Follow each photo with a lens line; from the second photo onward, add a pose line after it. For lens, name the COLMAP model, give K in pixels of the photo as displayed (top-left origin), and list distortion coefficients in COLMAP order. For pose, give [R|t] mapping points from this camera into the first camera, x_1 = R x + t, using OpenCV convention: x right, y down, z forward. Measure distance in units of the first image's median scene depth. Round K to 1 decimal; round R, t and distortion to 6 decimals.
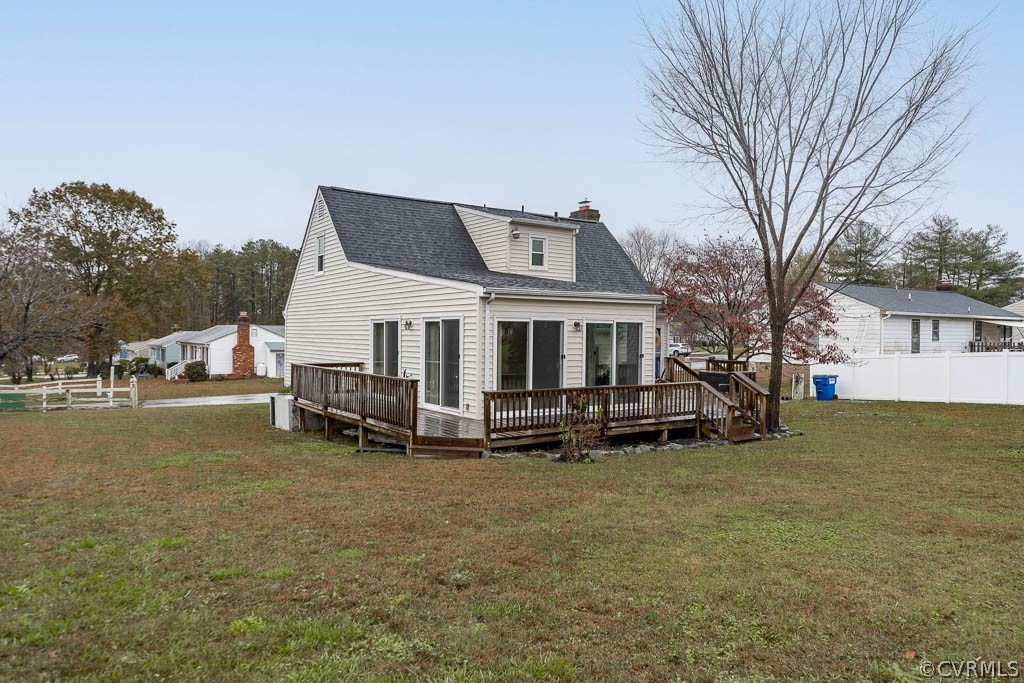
lens RADIAL K [[567.5, 0, 504.5], [0, 567.5, 337.6], [0, 0, 1]] dist [0.001018, 0.000286]
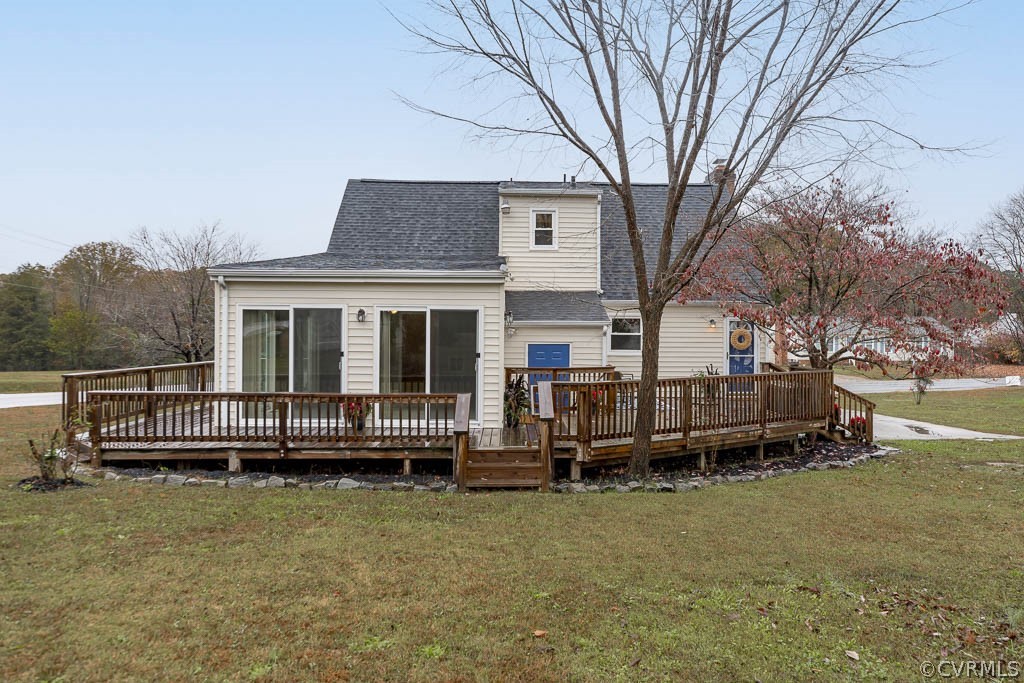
lens RADIAL K [[591.1, 0, 532.5], [0, 591.1, 337.7], [0, 0, 1]] dist [0.001610, 0.000159]
pose [[0.885150, 0.002392, -0.465299, 0.637149], [-0.003026, 0.999995, -0.000615, 0.009348], [0.465296, 0.001952, 0.885153, 0.354295]]
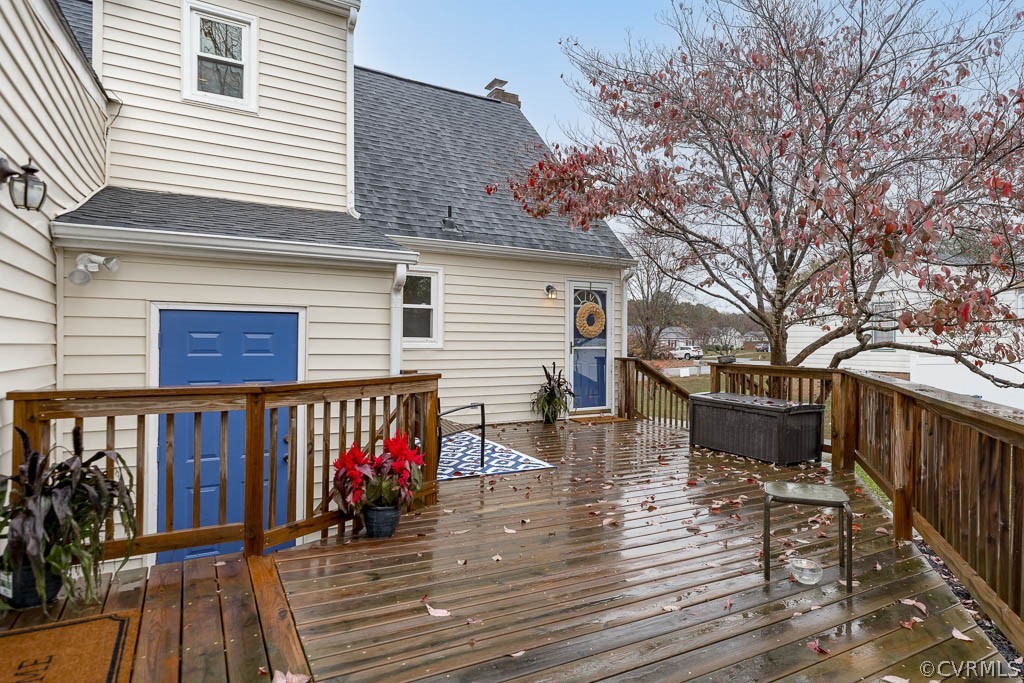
lens RADIAL K [[567.5, 0, 504.5], [0, 567.5, 337.6], [0, 0, 1]] dist [0.001018, 0.000286]
pose [[0.999788, -0.006232, -0.019604, 0.346899], [0.006080, 0.999951, -0.007789, 0.038085], [0.019652, 0.007668, 0.999777, 0.953518]]
